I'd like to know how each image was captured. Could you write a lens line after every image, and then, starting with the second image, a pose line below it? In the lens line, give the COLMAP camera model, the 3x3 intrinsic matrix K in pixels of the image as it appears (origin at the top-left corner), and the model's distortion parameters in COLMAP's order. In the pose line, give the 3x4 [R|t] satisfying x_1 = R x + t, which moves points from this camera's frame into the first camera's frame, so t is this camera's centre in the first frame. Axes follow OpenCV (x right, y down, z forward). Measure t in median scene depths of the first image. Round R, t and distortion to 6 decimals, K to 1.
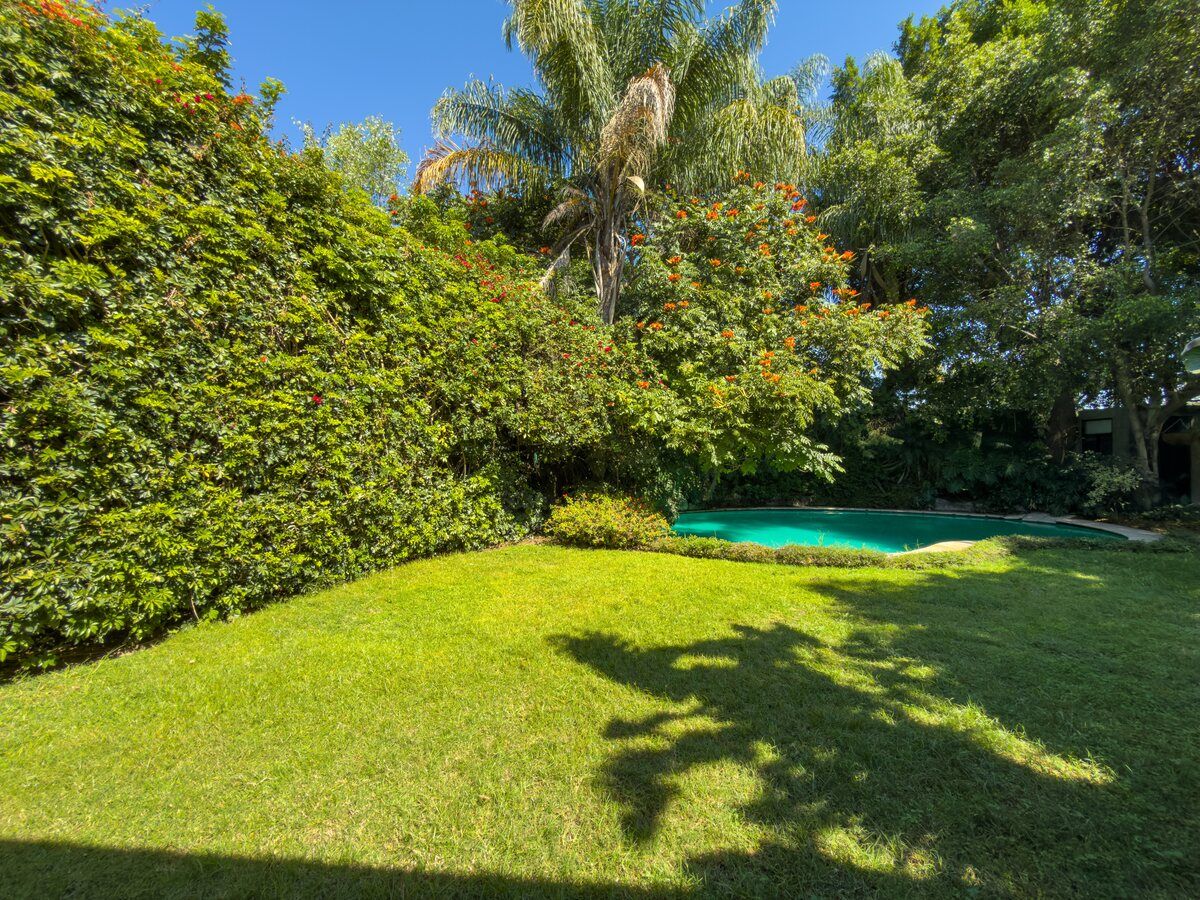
lens RADIAL K [[479.2, 0, 601.0], [0, 479.2, 448.9], [0, 0, 1]] dist [0.001407, -0.000043]
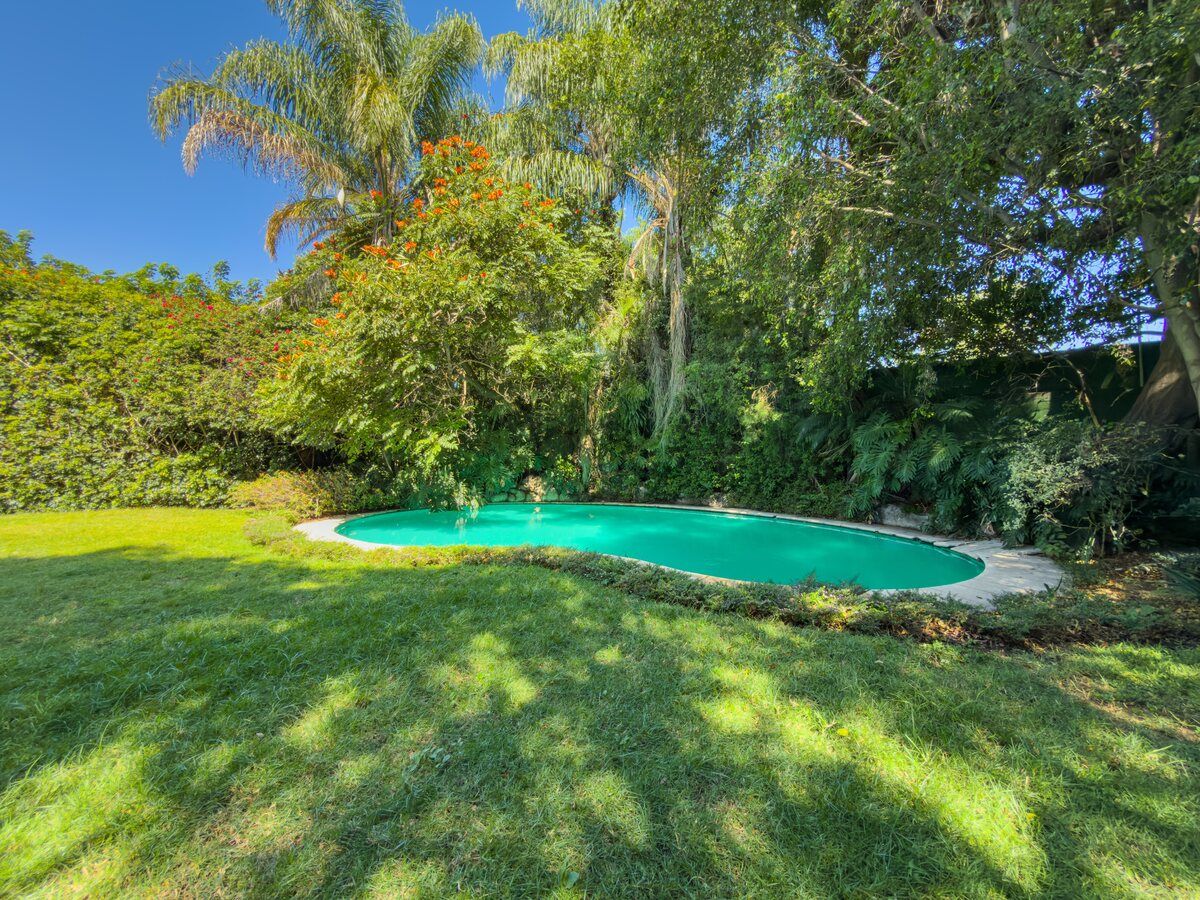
lens RADIAL K [[479.2, 0, 604.2], [0, 479.2, 450.1], [0, 0, 1]] dist [0.001407, -0.000043]
pose [[0.809823, -0.004441, -0.586657, 1.329838], [0.009330, 0.999942, 0.005310, 0.042440], [0.586600, -0.009774, 0.809818, 0.505827]]
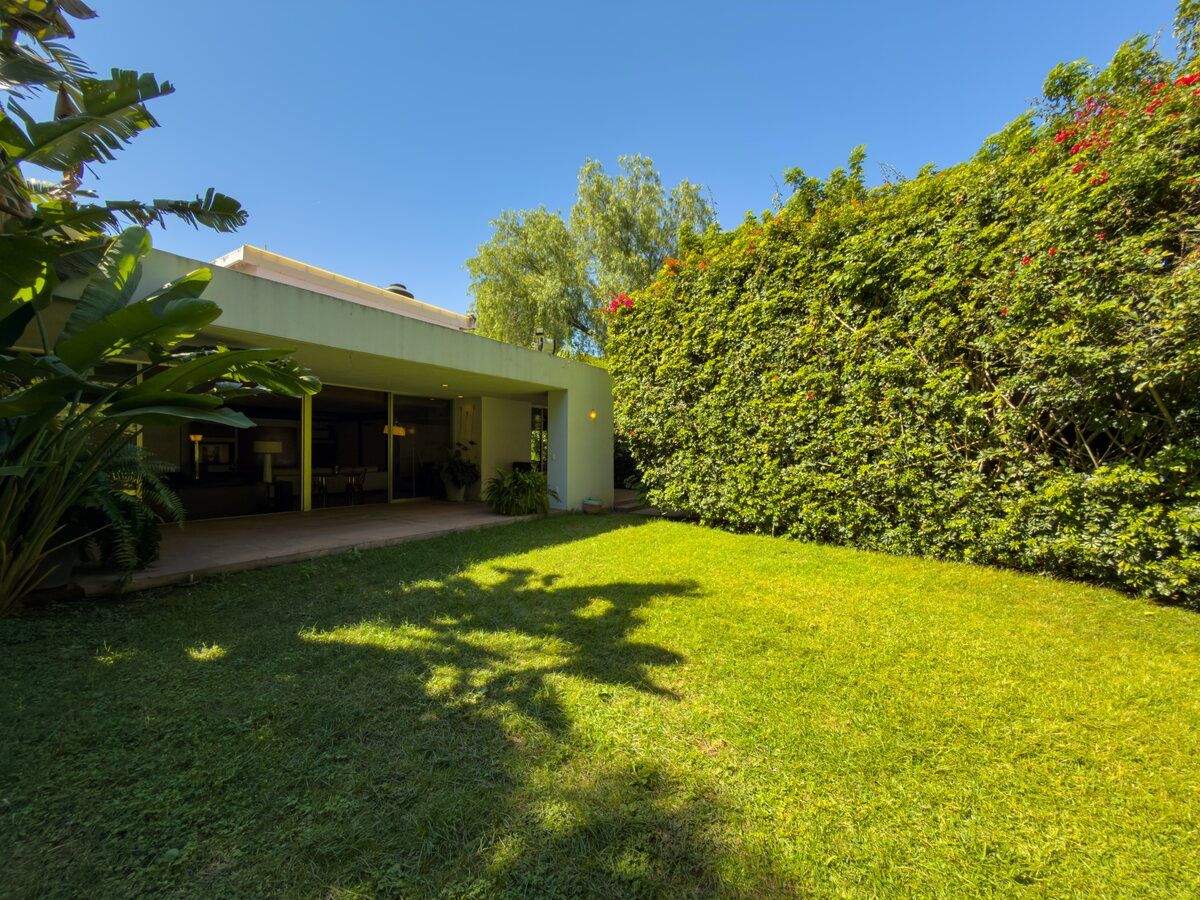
lens RADIAL K [[479.2, 0, 602.4], [0, 479.2, 450.9], [0, 0, 1]] dist [0.001407, -0.000043]
pose [[-0.487961, -0.007046, -0.872837, 0.481059], [0.011803, 0.999823, -0.014669, 0.035060], [0.872786, -0.017460, -0.487791, 0.638338]]
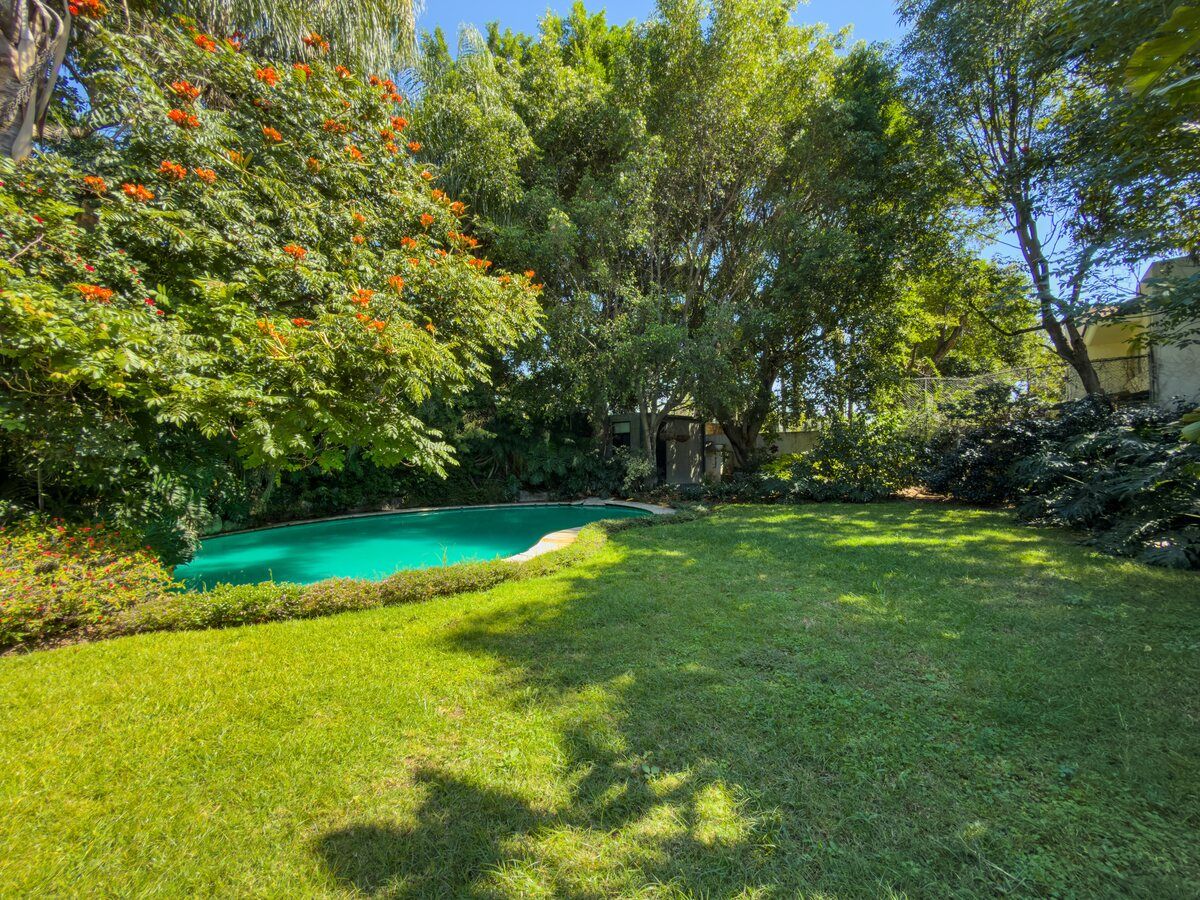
lens RADIAL K [[479.2, 0, 603.2], [0, 479.2, 452.0], [0, 0, 1]] dist [0.001407, -0.000043]
pose [[0.668583, -0.001230, 0.743637, 0.067807], [-0.003388, 0.999983, 0.004700, 0.022098], [-0.743630, -0.005662, 0.668568, 0.281166]]
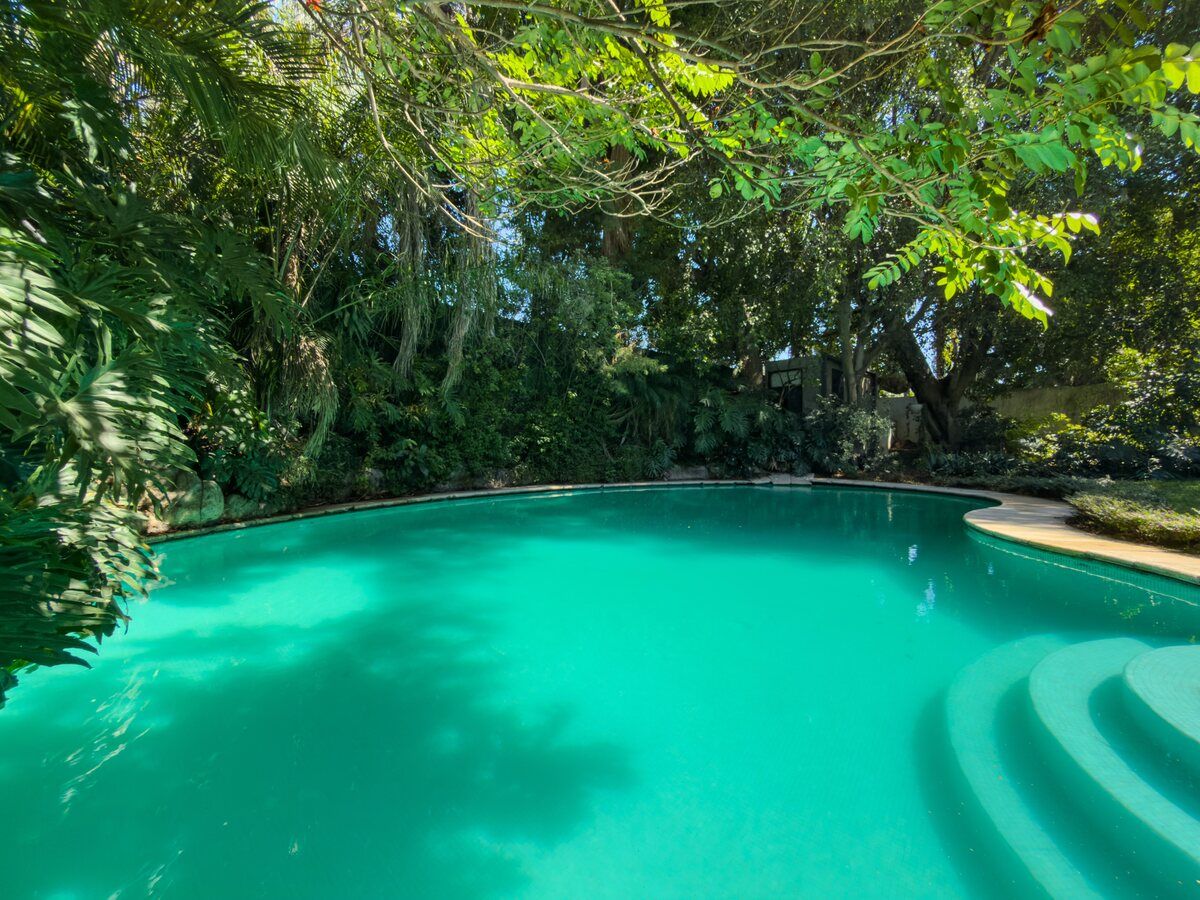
lens RADIAL K [[479.2, 0, 599.0], [0, 479.2, 446.5], [0, 0, 1]] dist [0.001407, -0.000043]
pose [[0.666517, 0.002133, 0.745487, 0.191321], [-0.007686, 0.999962, 0.004011, 0.132842], [-0.745450, -0.008403, 0.666509, 1.055318]]
